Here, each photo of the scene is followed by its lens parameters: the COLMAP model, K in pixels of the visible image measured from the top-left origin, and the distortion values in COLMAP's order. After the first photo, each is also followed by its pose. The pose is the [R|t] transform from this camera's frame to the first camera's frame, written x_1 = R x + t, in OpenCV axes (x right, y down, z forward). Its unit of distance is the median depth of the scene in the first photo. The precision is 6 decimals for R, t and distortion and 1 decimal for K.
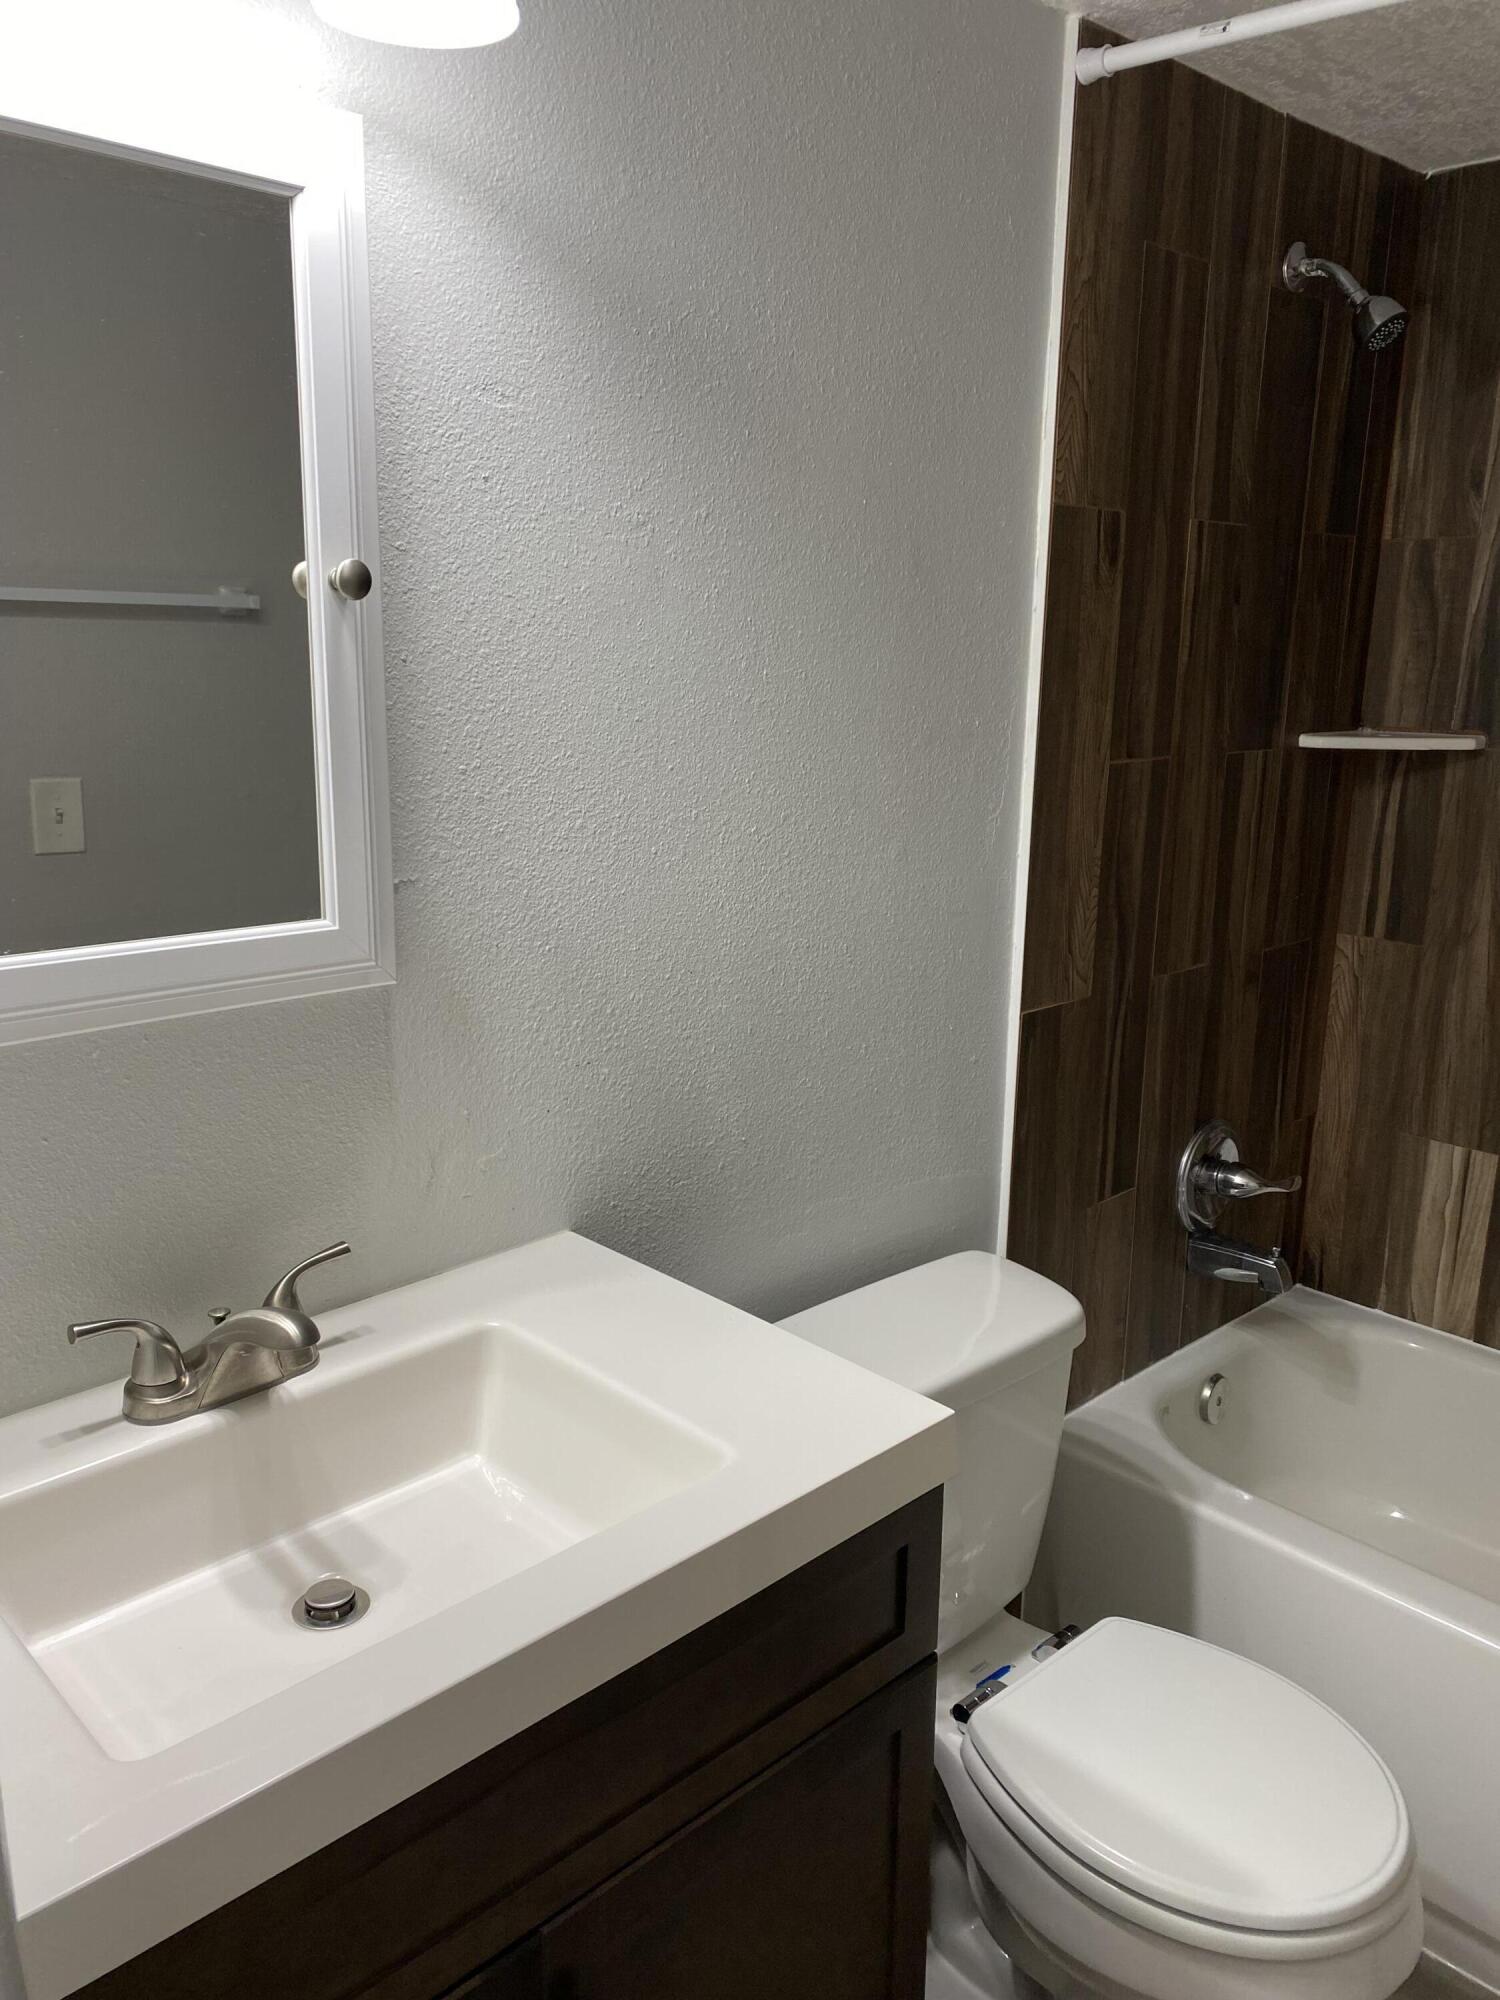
lens RADIAL K [[1537.0, 0, 742.8], [0, 1537.0, 1014.2], [0, 0, 1]] dist [0.031053, -0.021270]
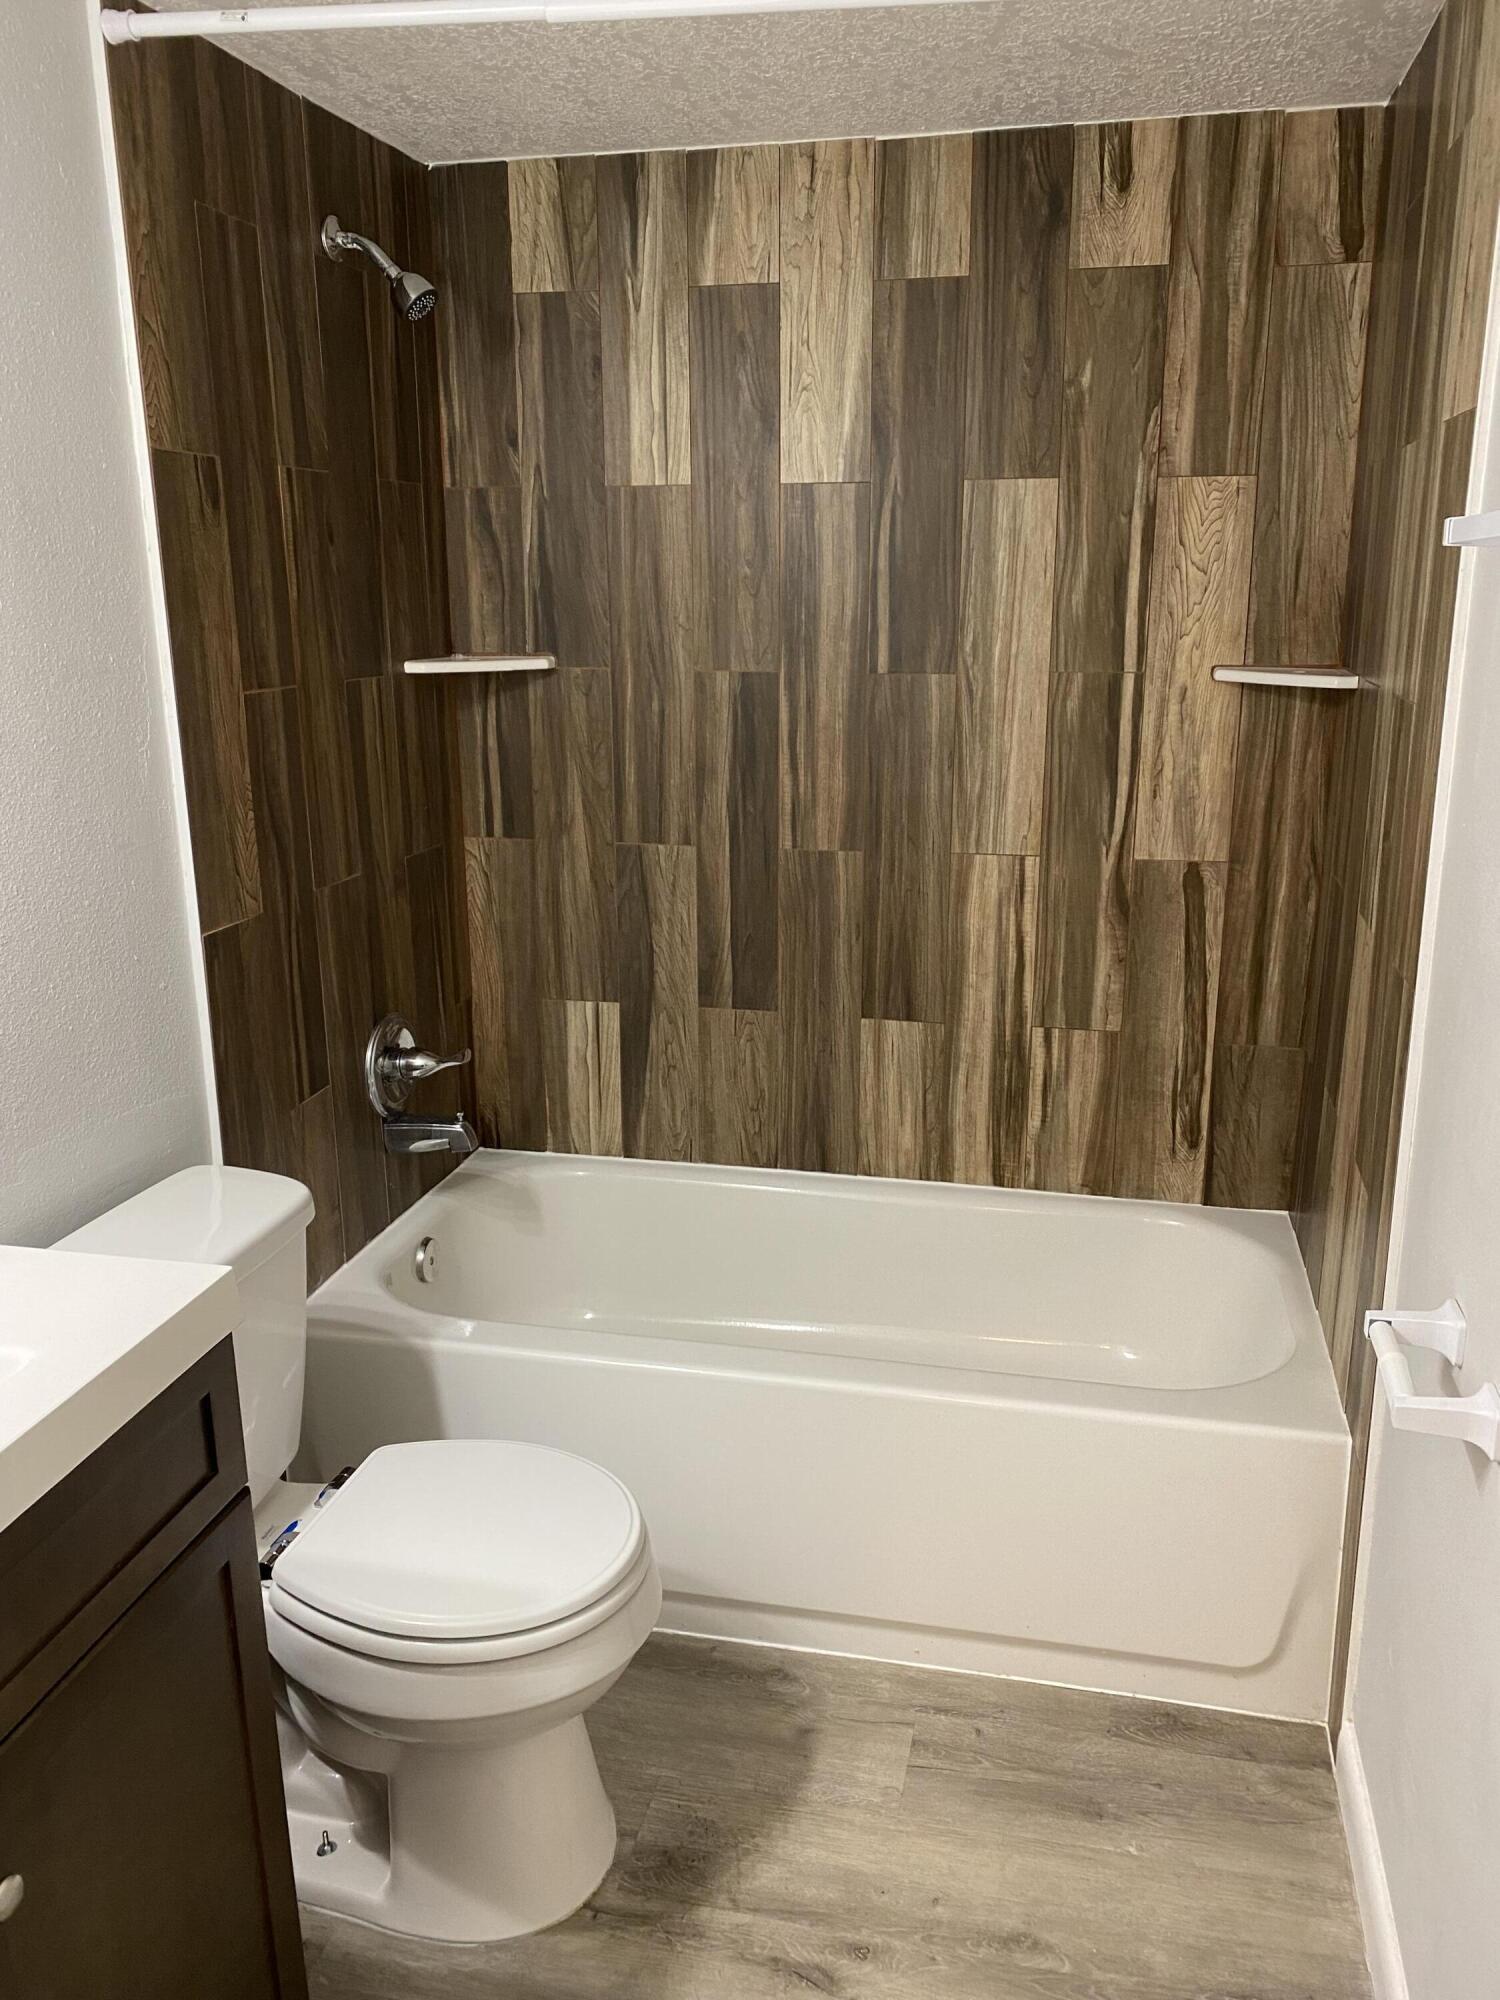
lens RADIAL K [[1537.0, 0, 765.0], [0, 1537.0, 995.3], [0, 0, 1]] dist [0.031053, -0.021270]
pose [[0.834697, -0.158873, 0.527295, -0.055745], [0.146268, 0.987050, 0.065858, 0.025021], [-0.530929, 0.022155, 0.847126, -0.090891]]
